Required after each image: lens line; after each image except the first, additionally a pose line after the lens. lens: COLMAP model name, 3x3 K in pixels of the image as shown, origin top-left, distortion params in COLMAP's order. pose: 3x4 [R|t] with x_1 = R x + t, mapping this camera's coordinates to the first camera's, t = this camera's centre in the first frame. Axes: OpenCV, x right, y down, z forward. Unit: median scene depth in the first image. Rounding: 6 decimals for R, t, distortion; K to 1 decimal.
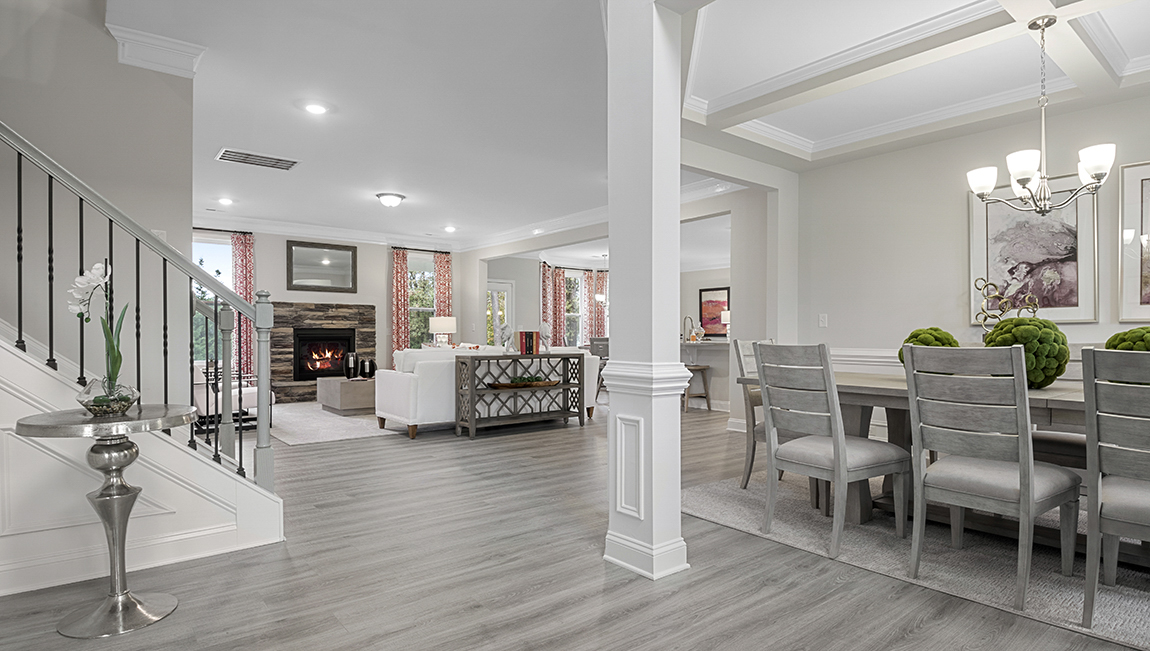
lens RADIAL K [[600.4, 0, 585.7], [0, 600.4, 341.4], [0, 0, 1]] dist [-0.000179, -0.001155]
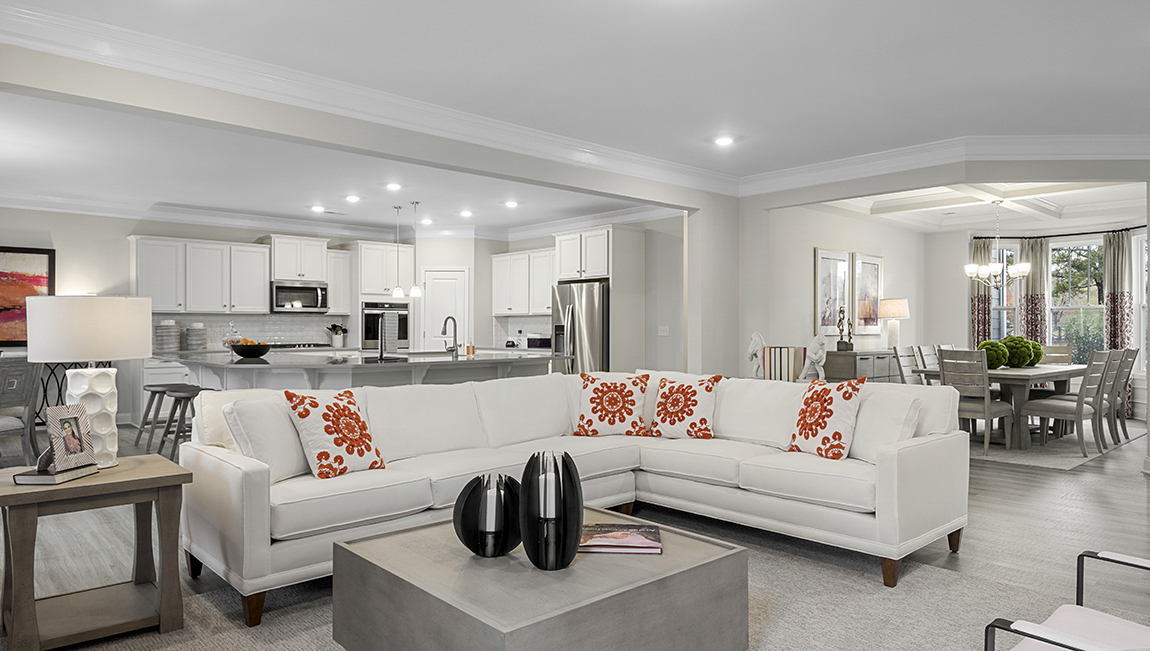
lens RADIAL K [[694.0, 0, 578.3], [0, 694.0, 328.5], [0, 0, 1]] dist [0.003925, -0.002938]
pose [[-0.040845, -0.001161, 0.999165, -0.369131], [0.011172, 0.999936, 0.001619, -0.018791], [-0.999103, 0.011229, -0.040830, 0.572830]]
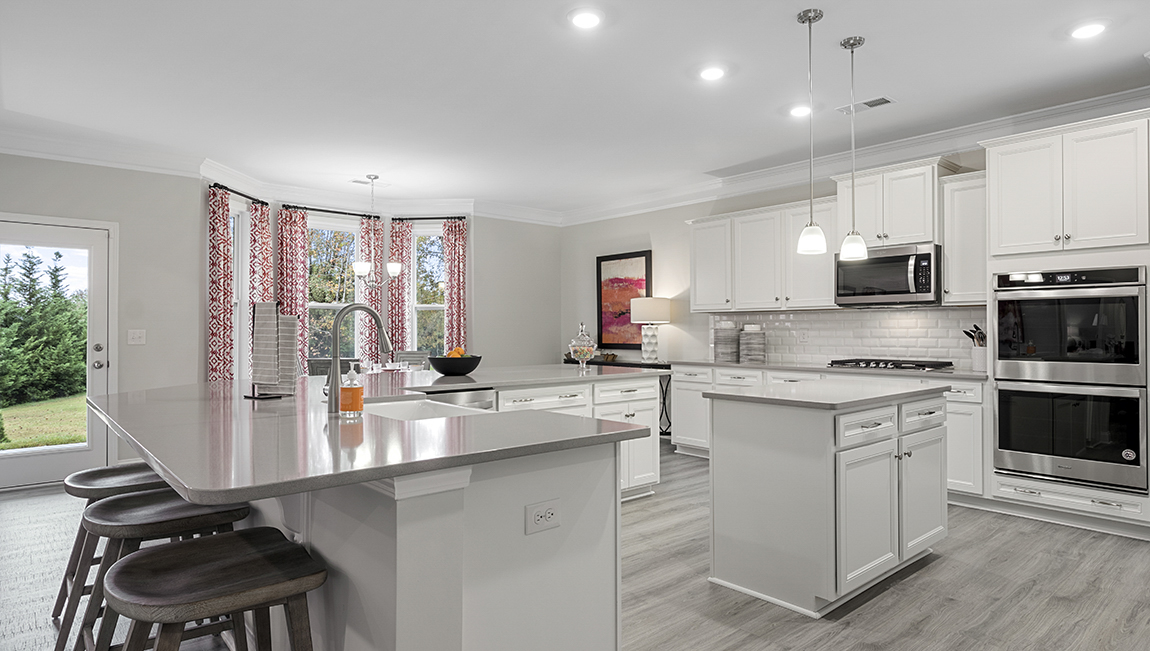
lens RADIAL K [[637.2, 0, 575.9], [0, 637.2, 325.3], [0, 0, 1]] dist [-0.000689, 0.000630]
pose [[0.999580, -0.001207, 0.028950, 0.162495], [0.001732, 0.999834, -0.018150, -0.018749], [-0.028923, 0.018193, 0.999416, 0.473372]]
